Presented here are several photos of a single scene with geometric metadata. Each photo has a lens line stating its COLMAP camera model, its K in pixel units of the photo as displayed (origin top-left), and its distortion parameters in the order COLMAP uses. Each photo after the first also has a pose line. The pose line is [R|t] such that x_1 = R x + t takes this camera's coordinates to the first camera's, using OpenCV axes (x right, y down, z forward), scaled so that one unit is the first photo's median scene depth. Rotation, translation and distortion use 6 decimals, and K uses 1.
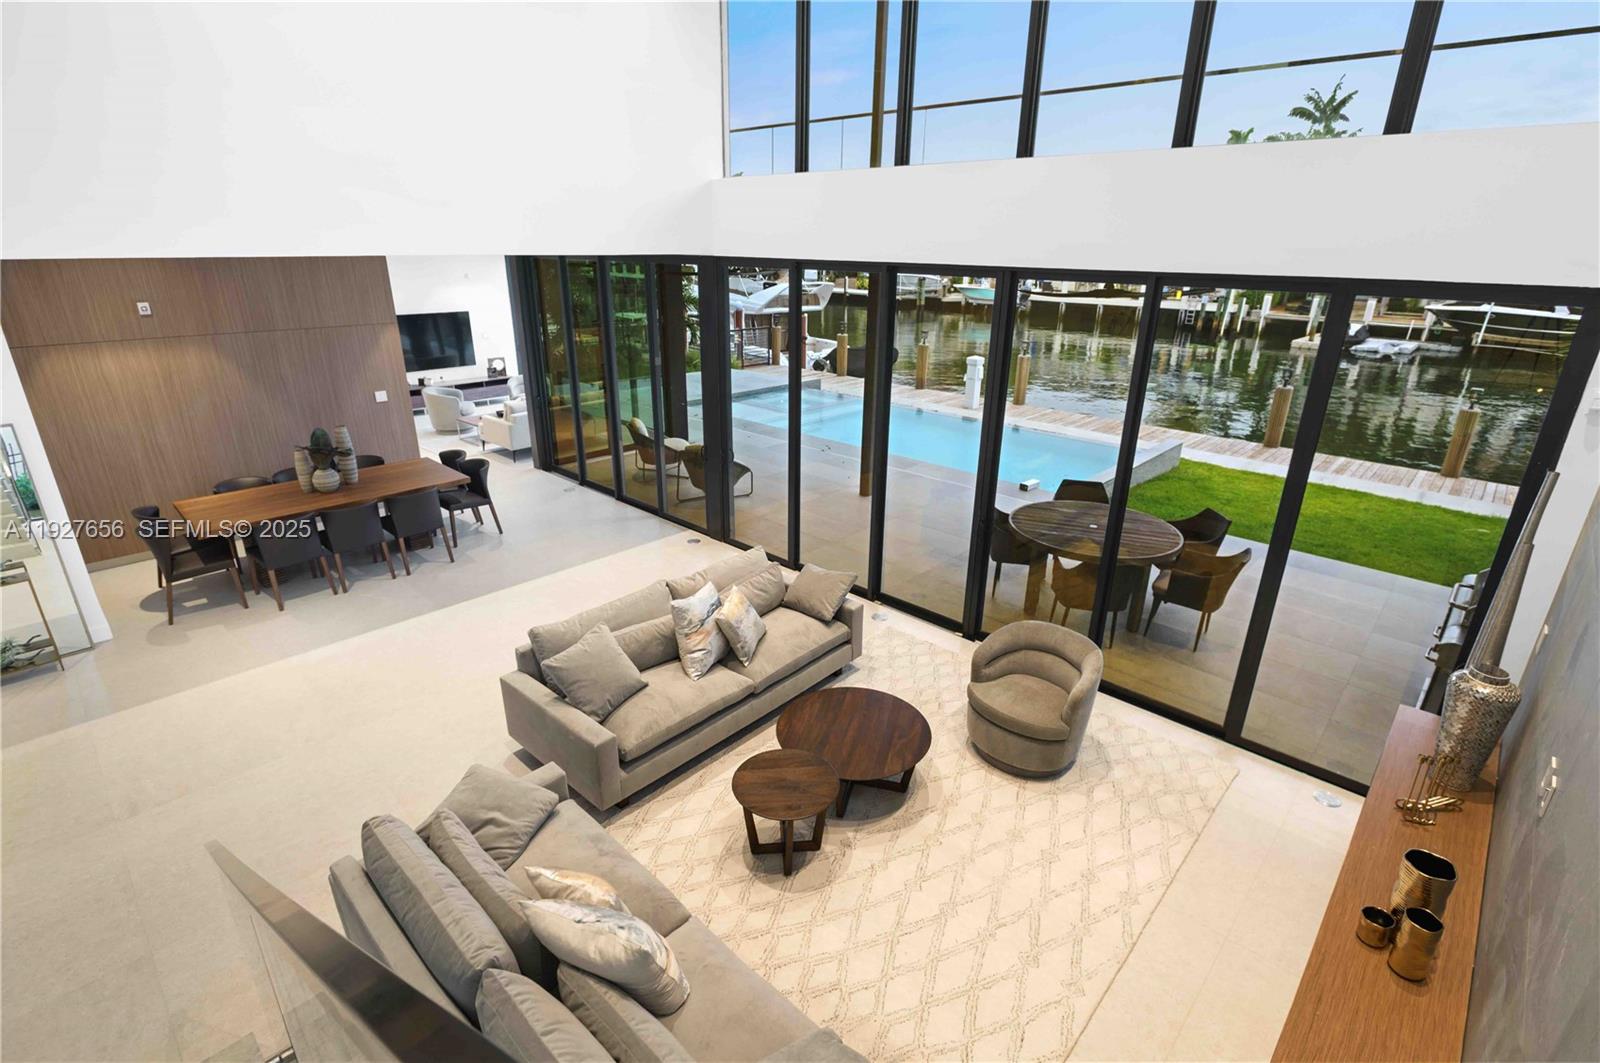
lens RADIAL K [[758.6, 0, 816.3], [0, 758.6, 529.4], [0, 0, 1]] dist [-0.002121, -0.000002]
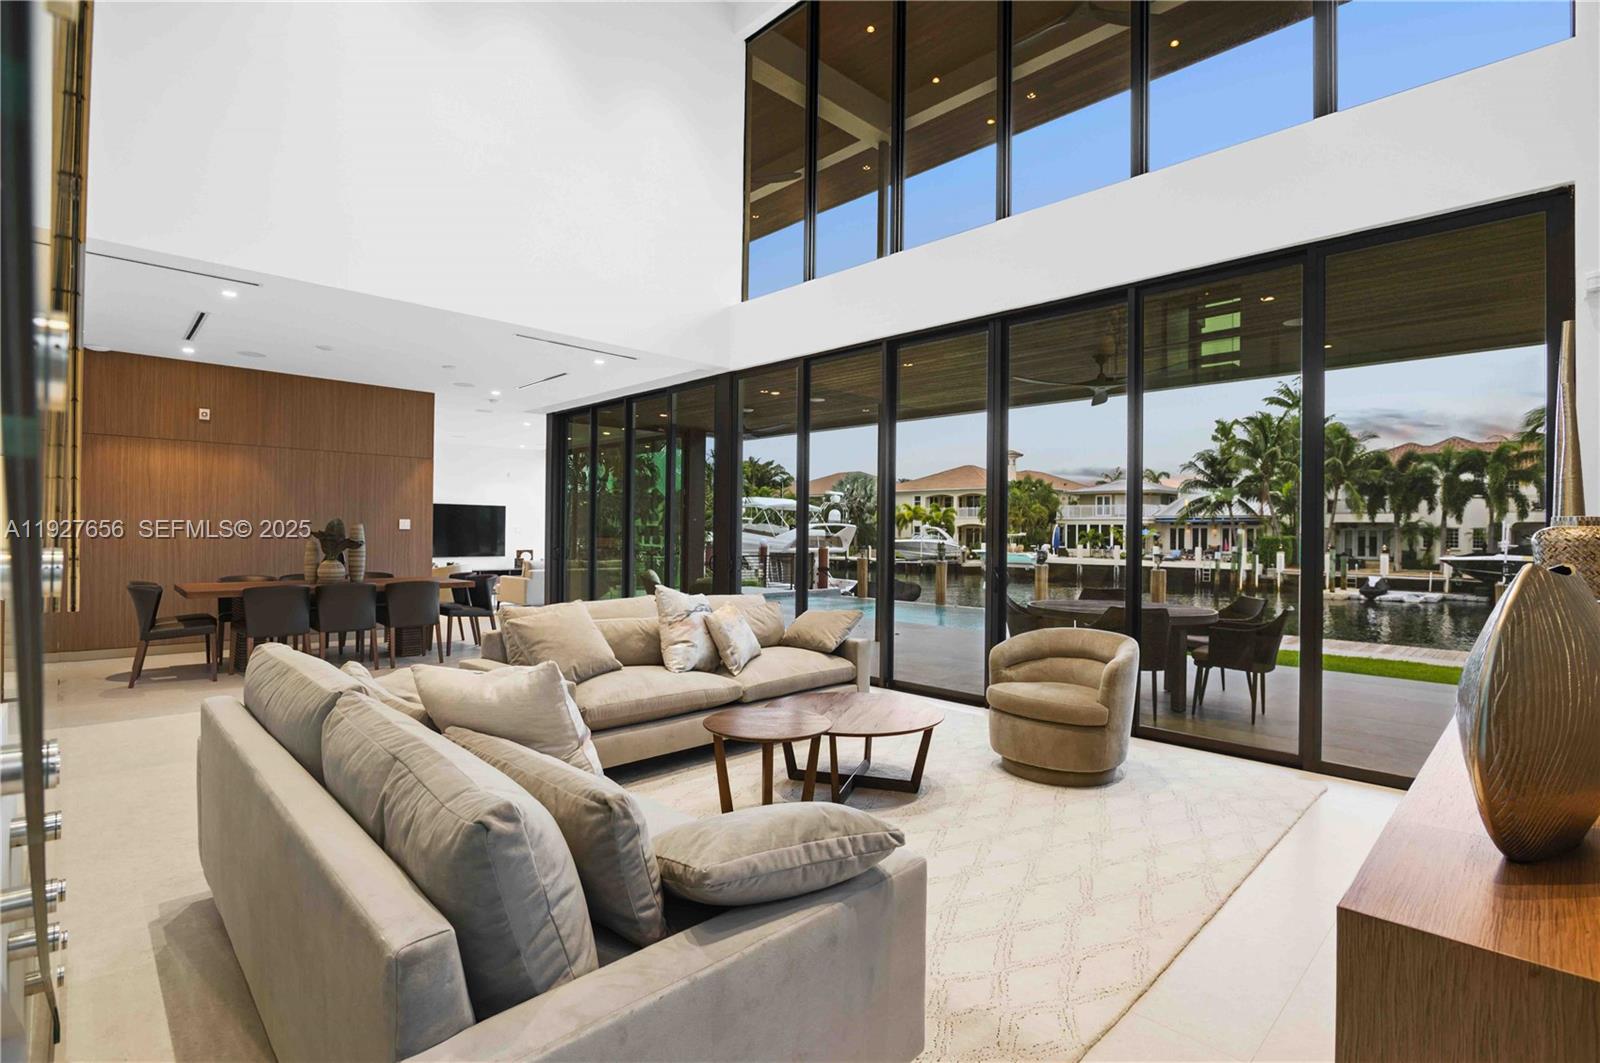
lens RADIAL K [[756.3, 0, 817.0], [0, 756.3, 530.8], [0, 0, 1]] dist [-0.004065, -0.000132]
pose [[0.999390, -0.007237, -0.034169, 0.023734], [-0.005642, 0.932004, -0.362404, 0.236041], [0.034469, 0.362375, 0.931395, 0.079311]]
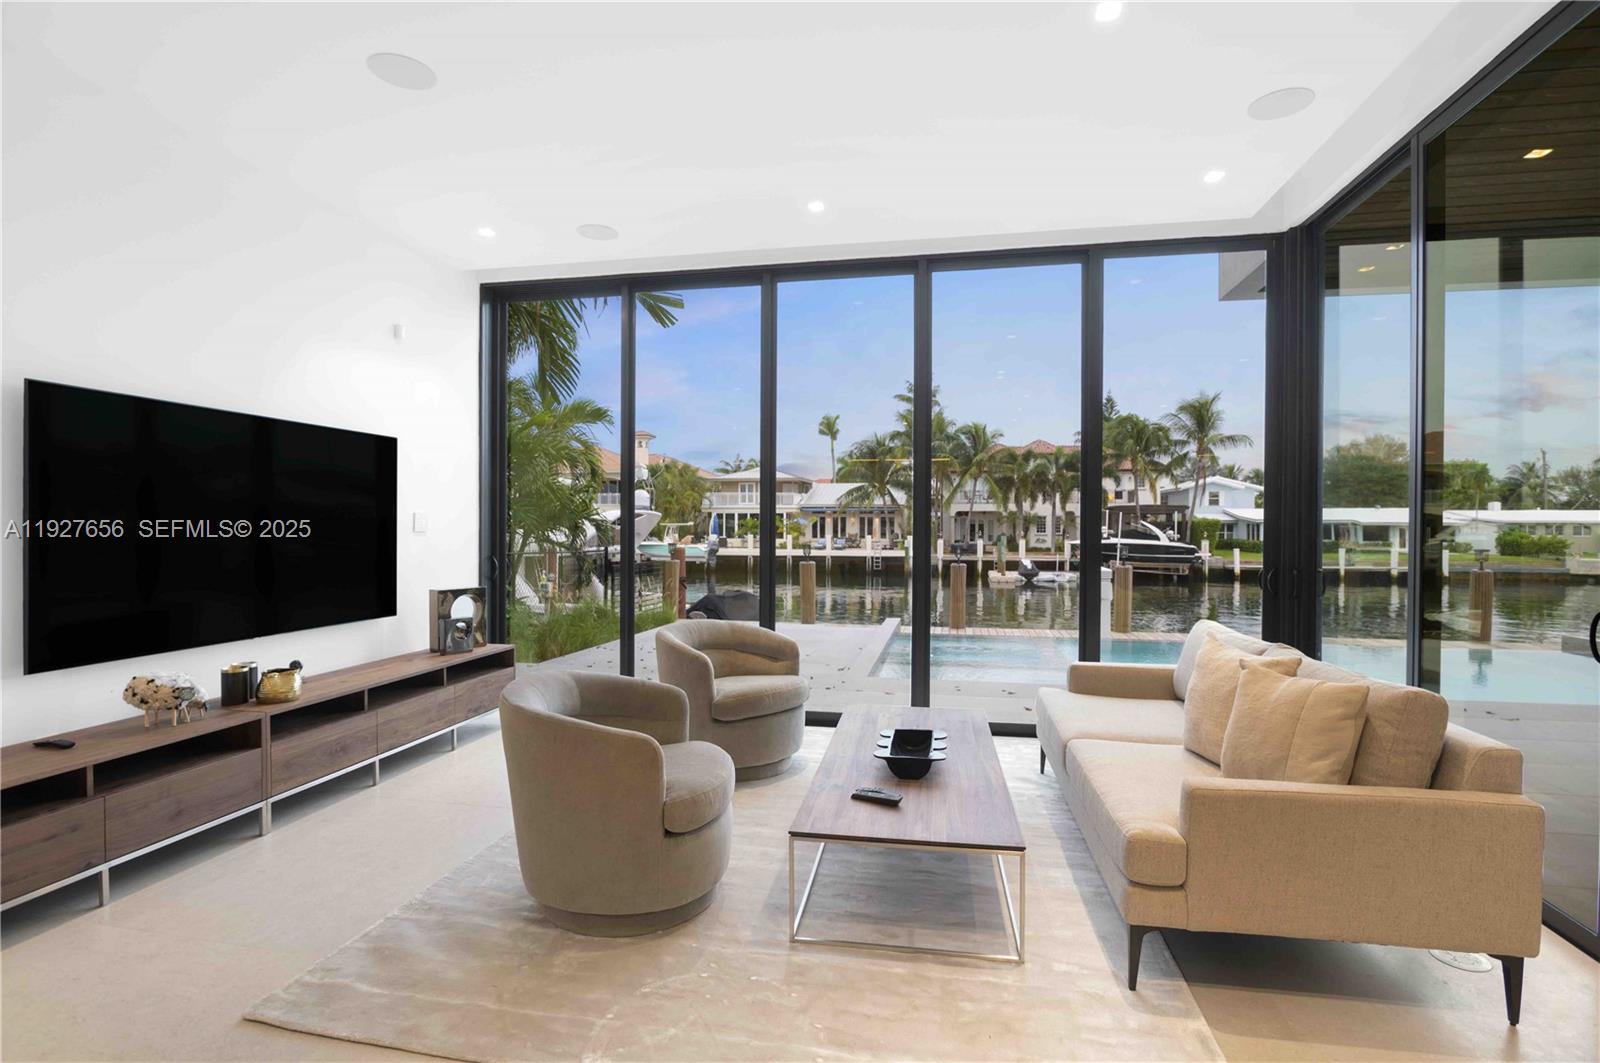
lens RADIAL K [[766.0, 0, 800.0], [0, 766.0, 531.5], [0, 0, 1]] dist [-0.017469, 0.000075]
pose [[0.856650, -0.019598, 0.515525, -0.899479], [0.197192, 0.935839, -0.292098, -0.252515], [-0.476724, 0.351883, 0.805551, 1.309217]]
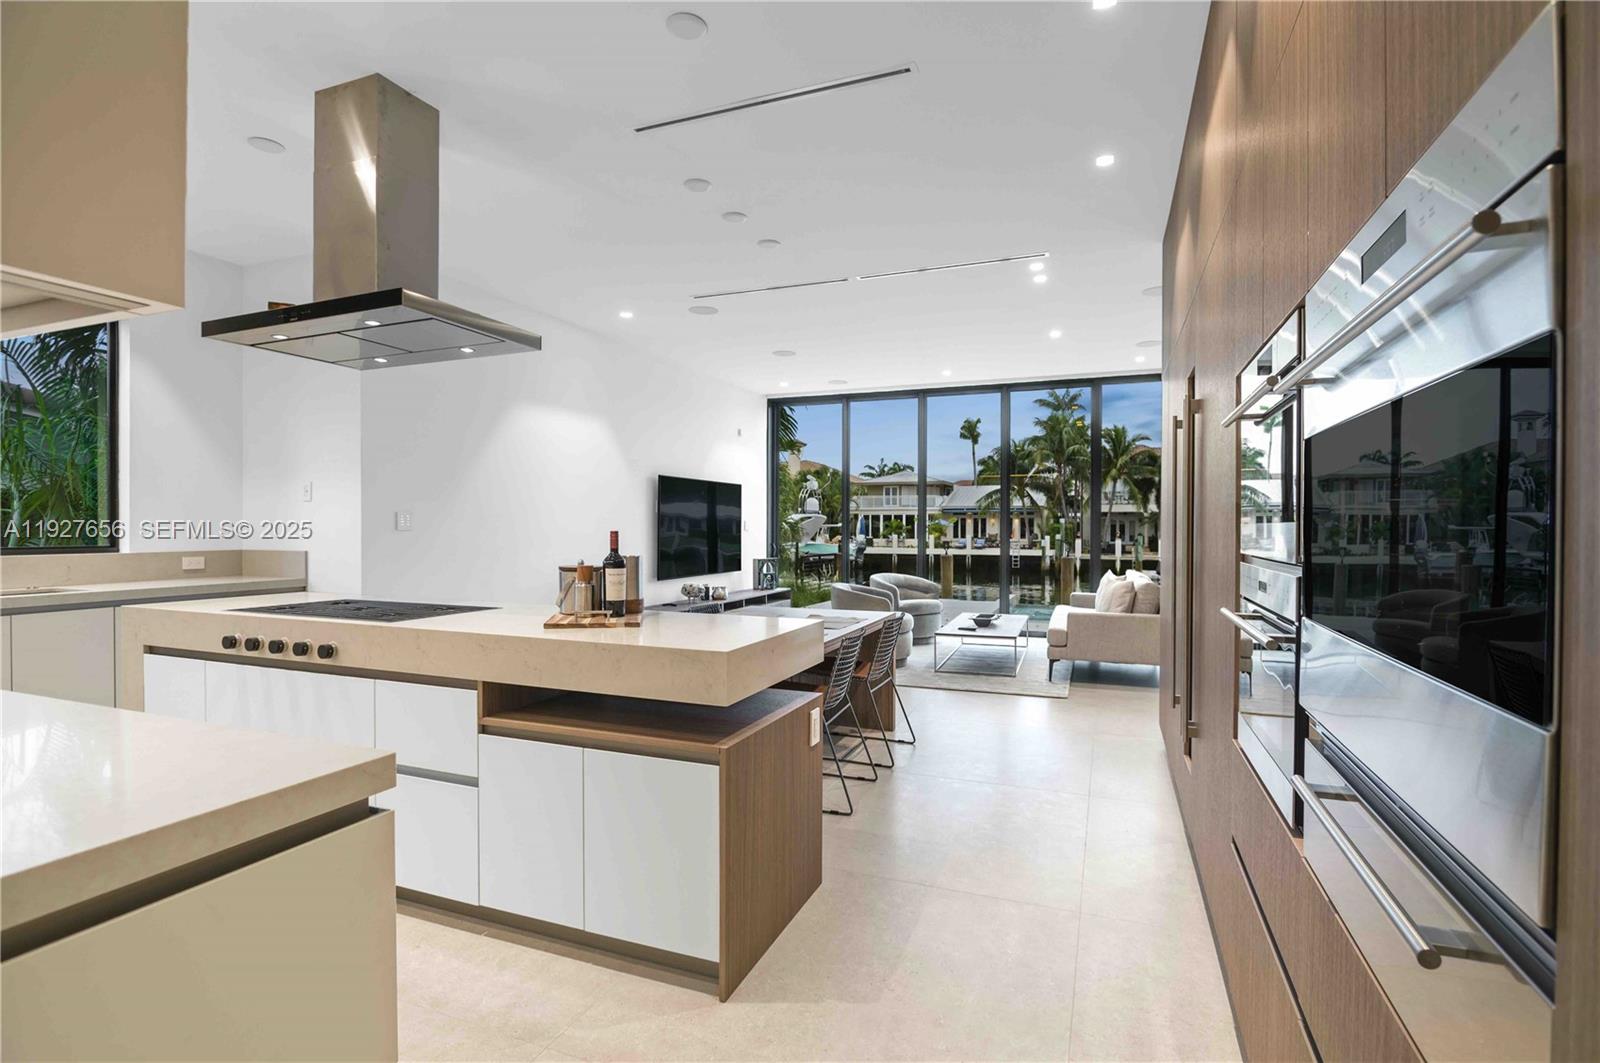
lens RADIAL K [[766.0, 0, 800.0], [0, 766.0, 531.5], [0, 0, 1]] dist [-0.017469, 0.000075]
pose [[0.936284, -0.019653, 0.350694, -1.219285], [0.141080, 0.935397, -0.324236, -0.064910], [-0.321666, 0.353053, 0.878570, 0.803368]]
